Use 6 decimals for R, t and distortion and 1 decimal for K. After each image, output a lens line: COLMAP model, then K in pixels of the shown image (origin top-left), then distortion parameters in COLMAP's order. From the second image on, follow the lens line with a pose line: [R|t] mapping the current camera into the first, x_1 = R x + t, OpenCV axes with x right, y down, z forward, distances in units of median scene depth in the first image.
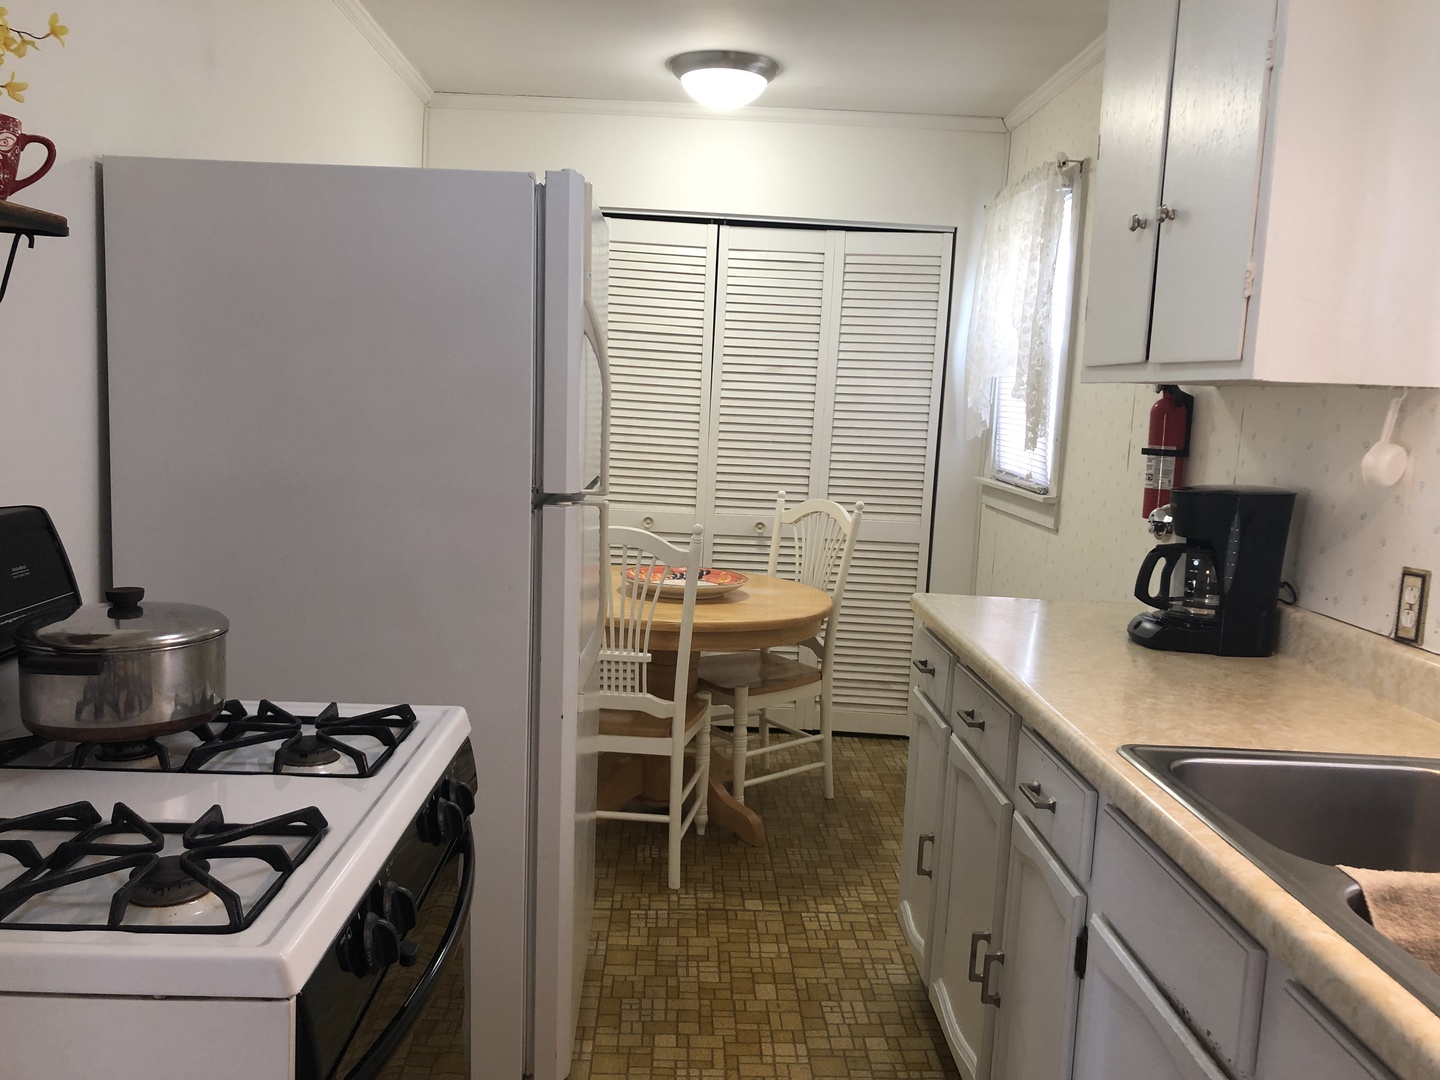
lens RADIAL K [[1169.5, 0, 720.0], [0, 1169.5, 540.0], [0, 0, 1]] dist [0.041315, -0.080220]
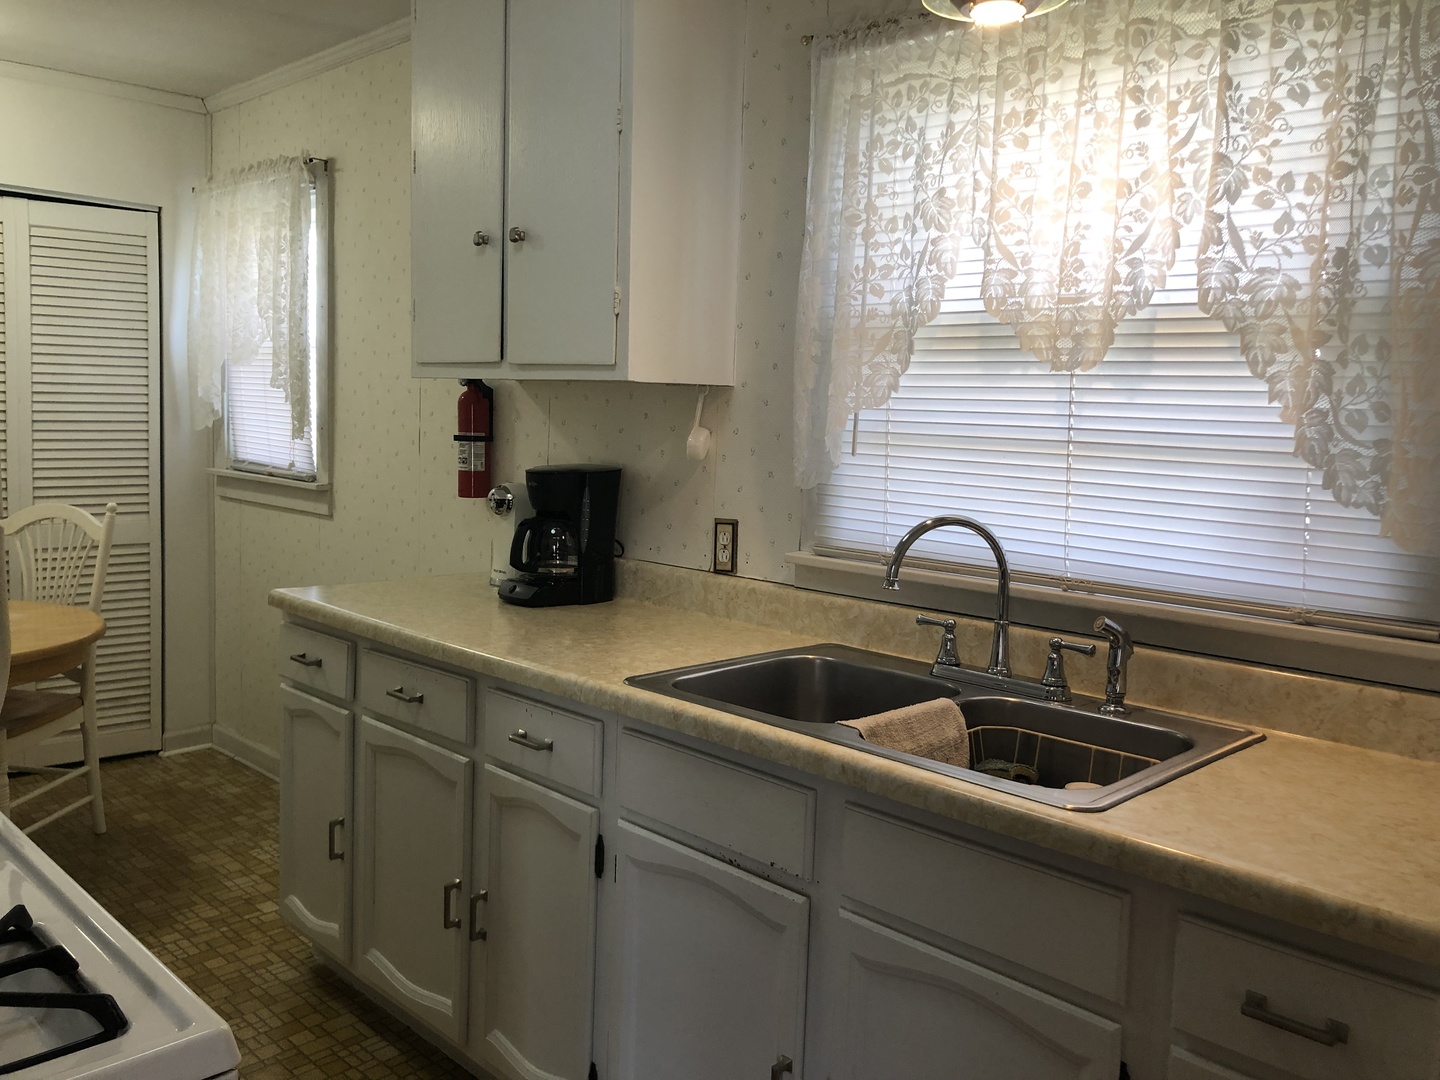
lens RADIAL K [[1158.4, 0, 722.7], [0, 1158.4, 548.2], [0, 0, 1]] dist [0.044768, -0.105771]
pose [[0.709792, -0.104533, 0.696612, -0.244228], [0.086240, 0.994384, 0.061345, -0.016908], [-0.699112, 0.016533, 0.714821, 0.028216]]
